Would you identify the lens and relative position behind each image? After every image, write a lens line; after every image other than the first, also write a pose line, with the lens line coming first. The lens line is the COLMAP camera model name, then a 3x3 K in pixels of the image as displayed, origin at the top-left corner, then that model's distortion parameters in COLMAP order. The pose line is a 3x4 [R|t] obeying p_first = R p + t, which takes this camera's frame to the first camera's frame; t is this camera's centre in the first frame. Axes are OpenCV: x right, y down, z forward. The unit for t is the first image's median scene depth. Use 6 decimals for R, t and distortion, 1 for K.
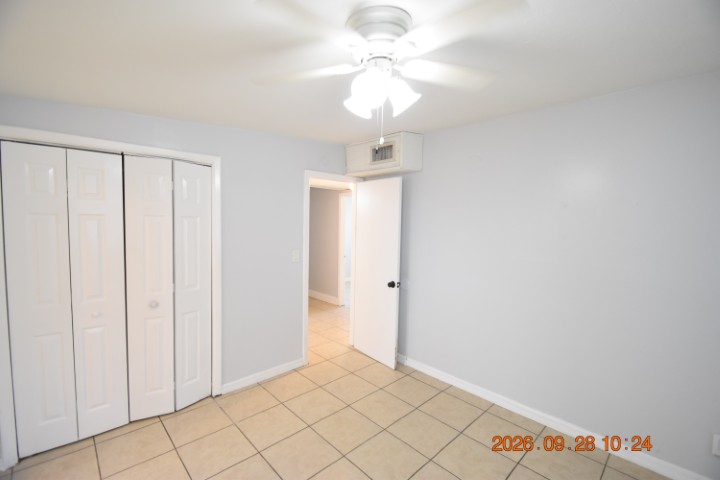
lens RADIAL K [[313.2, 0, 359.3], [0, 313.2, 241.5], [0, 0, 1]] dist [0.002874, -0.009245]
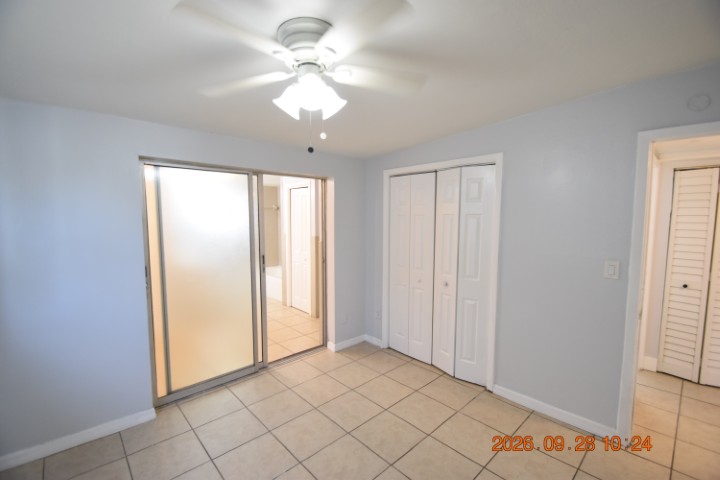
lens RADIAL K [[313.2, 0, 357.8], [0, 313.2, 238.4], [0, 0, 1]] dist [0.002874, -0.009245]
pose [[-0.009391, 0.043603, -0.999005, 0.599252], [-0.065636, 0.996867, 0.044127, -0.016334], [0.997799, 0.065985, -0.006500, 0.614404]]
